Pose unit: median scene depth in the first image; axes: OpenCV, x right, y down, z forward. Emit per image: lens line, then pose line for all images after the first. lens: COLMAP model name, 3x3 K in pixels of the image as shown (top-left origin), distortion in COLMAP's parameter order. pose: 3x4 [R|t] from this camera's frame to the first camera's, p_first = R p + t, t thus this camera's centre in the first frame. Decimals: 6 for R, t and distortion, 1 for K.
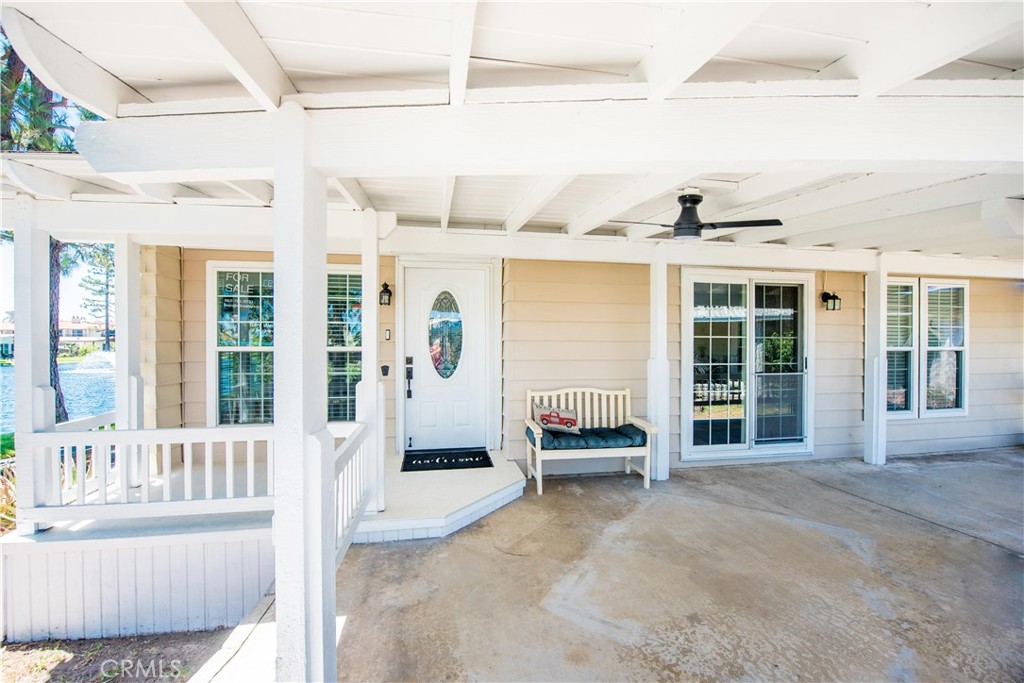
lens RADIAL K [[418.1, 0, 512.0], [0, 418.1, 342.5], [0, 0, 1]] dist [-0.000357, -0.000047]
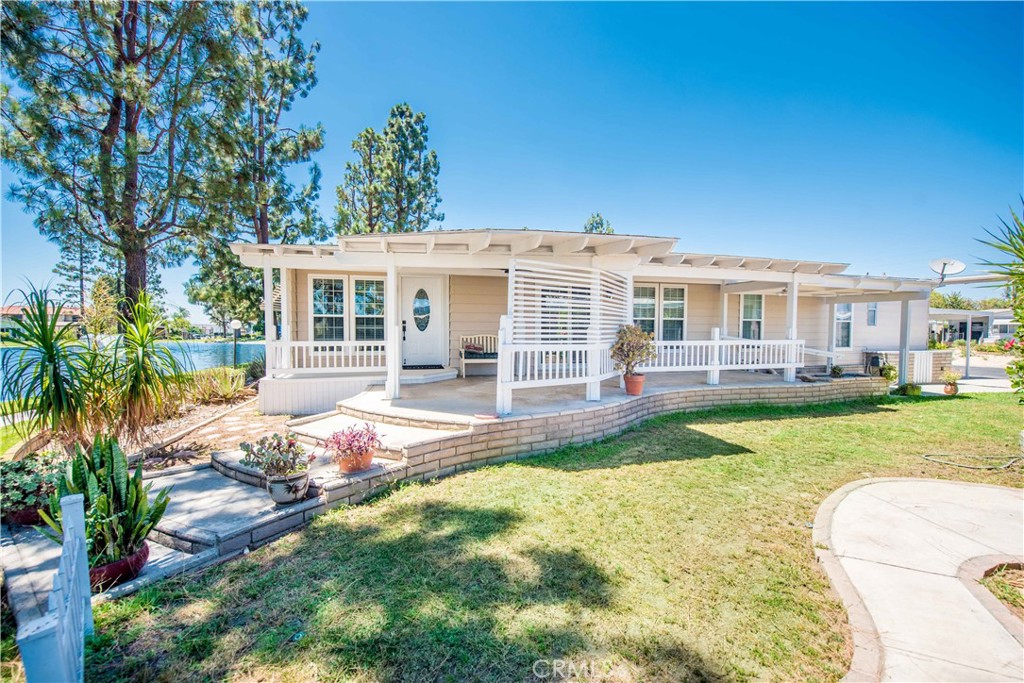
lens RADIAL K [[418.1, 0, 511.1], [0, 418.1, 341.2], [0, 0, 1]] dist [-0.000357, -0.000047]
pose [[0.997989, 0.000724, 0.063384, 0.132800], [-0.002257, 0.999706, 0.024124, 0.075322], [-0.063348, -0.024219, 0.997698, -0.962282]]
